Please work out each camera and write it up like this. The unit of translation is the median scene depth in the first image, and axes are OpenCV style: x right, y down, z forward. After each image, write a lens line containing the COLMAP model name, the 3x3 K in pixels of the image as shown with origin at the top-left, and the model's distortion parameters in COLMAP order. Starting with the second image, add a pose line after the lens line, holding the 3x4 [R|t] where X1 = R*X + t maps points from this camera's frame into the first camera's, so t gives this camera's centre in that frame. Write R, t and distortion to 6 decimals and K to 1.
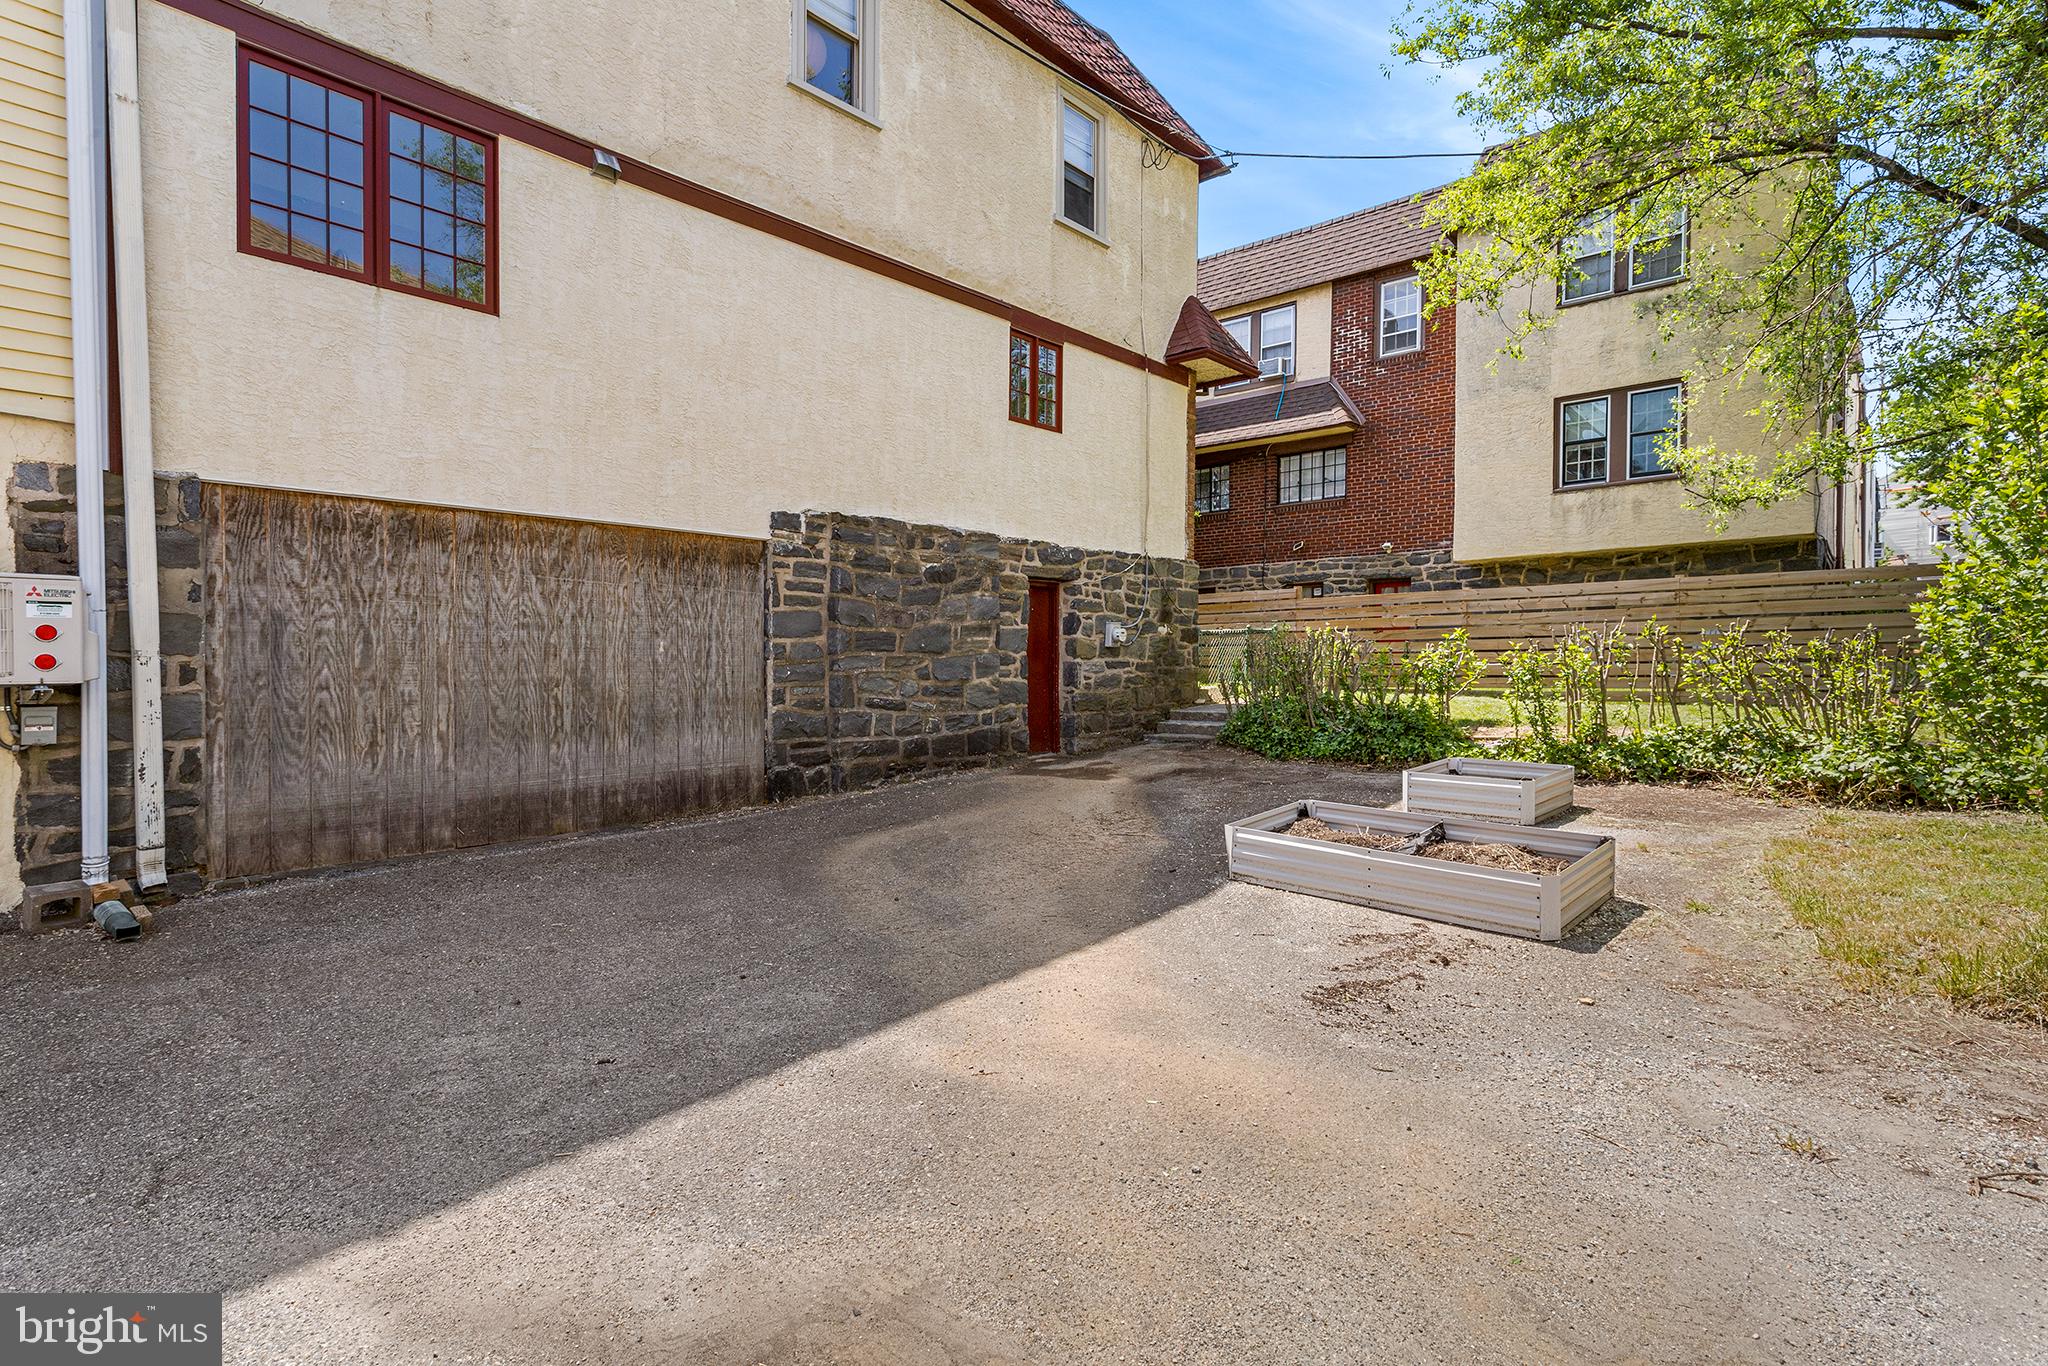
lens RADIAL K [[1022.3, 0, 945.8], [0, 1022.3, 725.5], [0, 0, 1]] dist [0.001817, 0.000471]
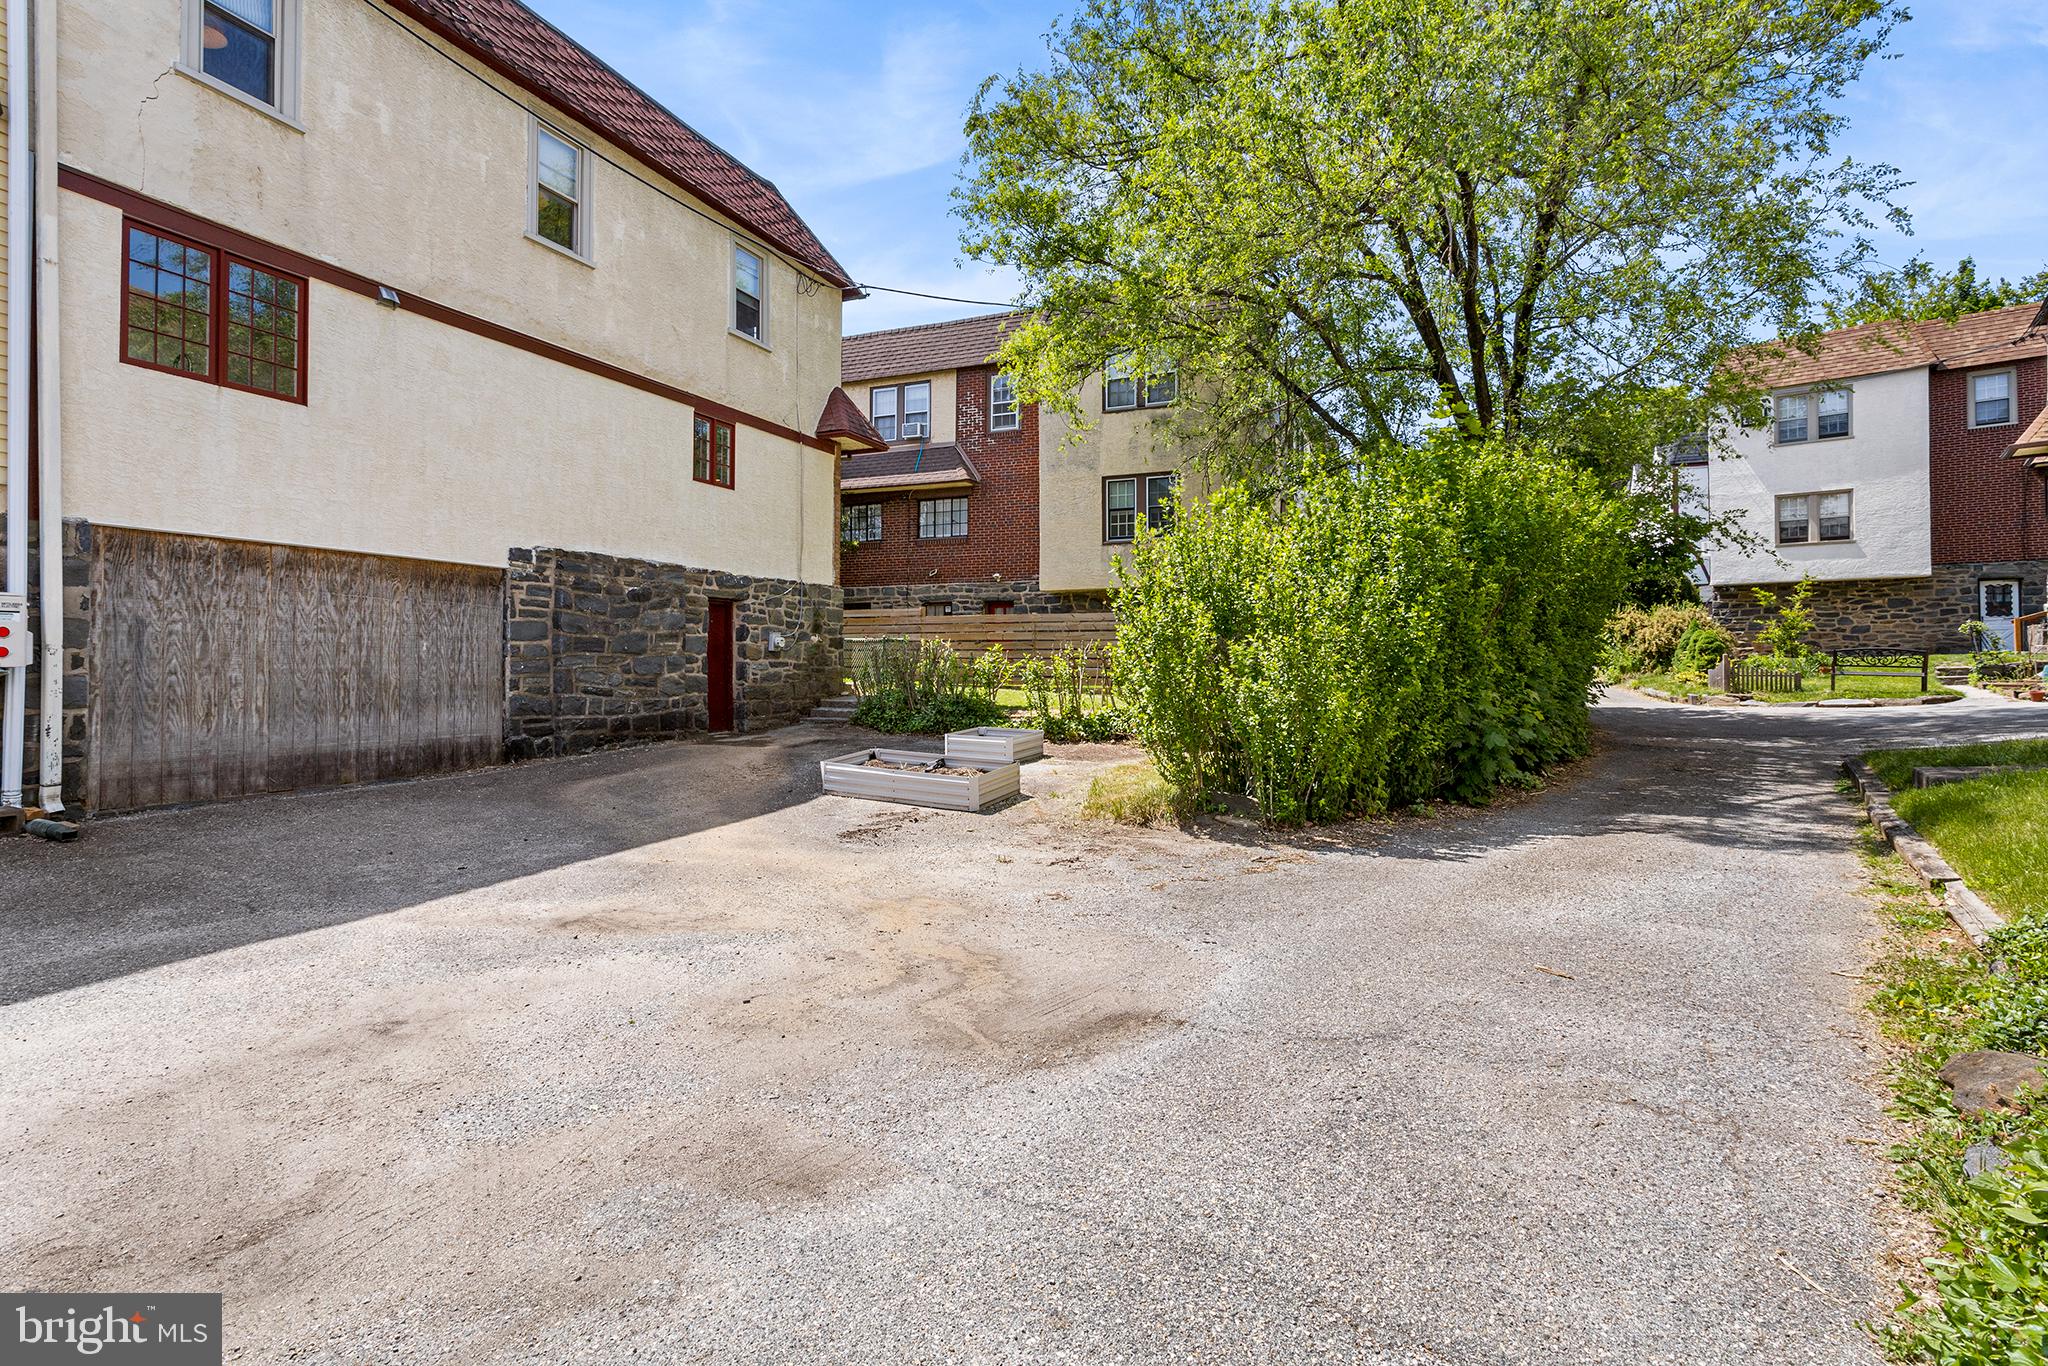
lens RADIAL K [[999.4, 0, 947.7], [0, 999.4, 707.6], [0, 0, 1]] dist [0.005438, 0.001113]
pose [[0.955130, 0.002323, 0.296178, -0.008594], [0.002214, 0.999885, -0.014982, 0.023465], [-0.296179, 0.014965, 0.955015, -0.434646]]
